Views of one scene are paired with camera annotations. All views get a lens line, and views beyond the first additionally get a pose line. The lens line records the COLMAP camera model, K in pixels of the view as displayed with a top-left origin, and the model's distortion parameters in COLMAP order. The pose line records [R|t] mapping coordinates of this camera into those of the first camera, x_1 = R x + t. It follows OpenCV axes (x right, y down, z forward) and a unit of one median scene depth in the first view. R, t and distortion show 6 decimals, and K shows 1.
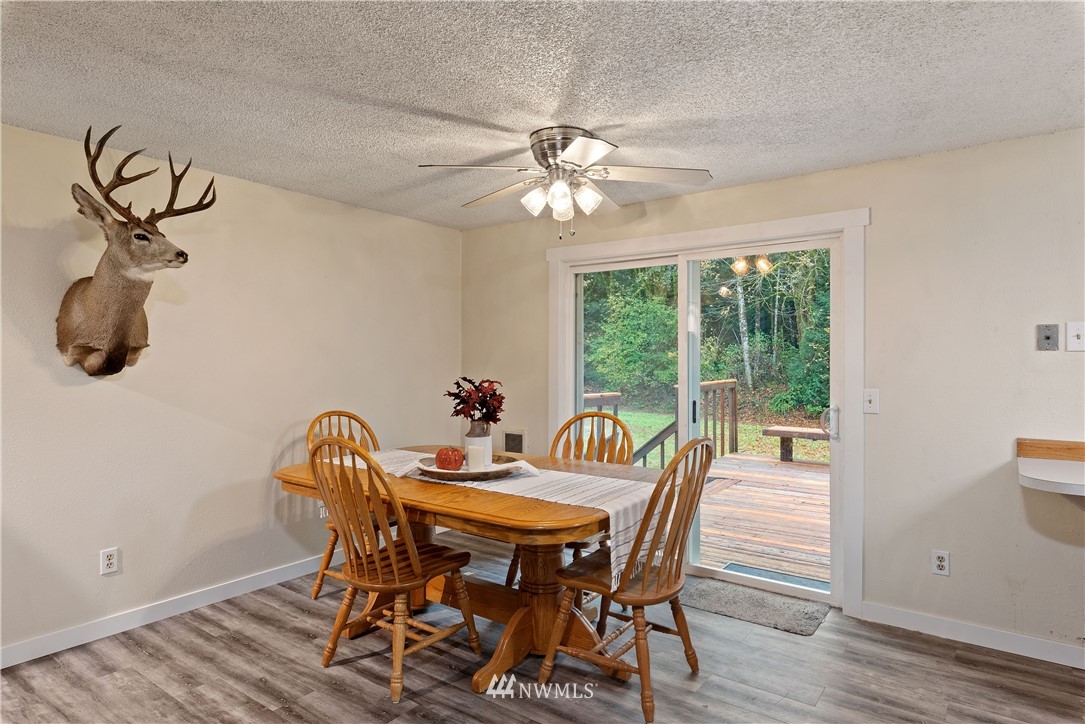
lens RADIAL K [[616.4, 0, 549.7], [0, 616.4, 357.8], [0, 0, 1]] dist [0.000216, -0.002779]
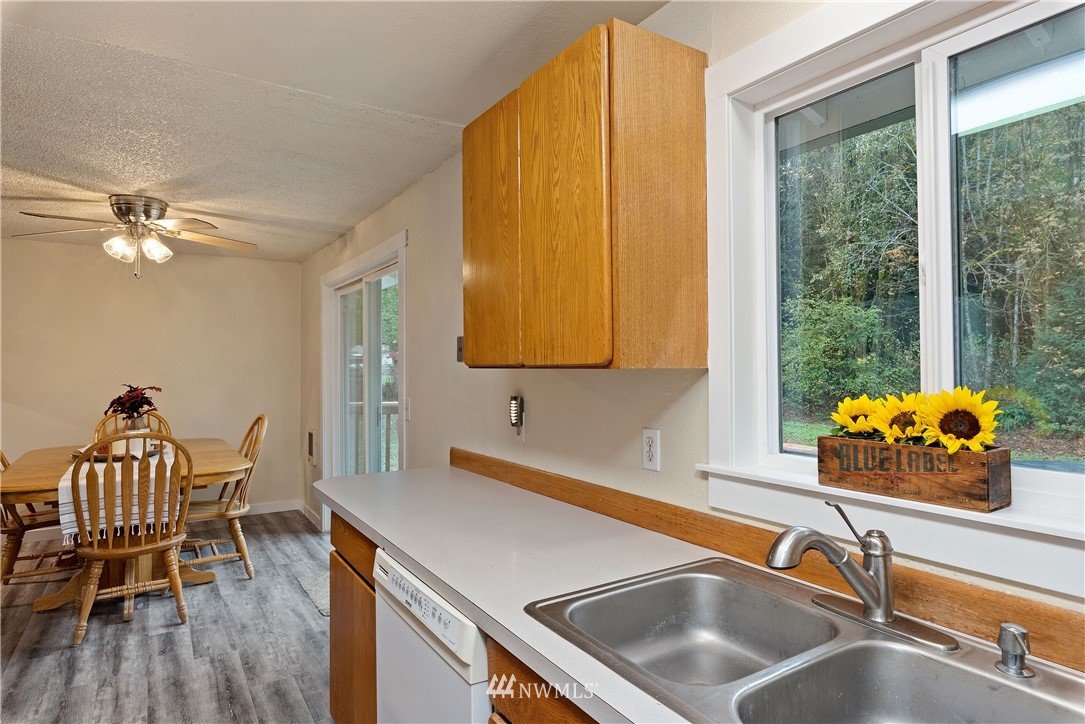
lens RADIAL K [[616.4, 0, 553.6], [0, 616.4, 356.7], [0, 0, 1]] dist [0.000216, -0.002779]
pose [[0.936313, -0.007387, -0.351088, 0.929728], [0.002790, 0.999904, -0.013598, -0.005297], [0.351154, 0.011752, 0.936244, 0.067840]]
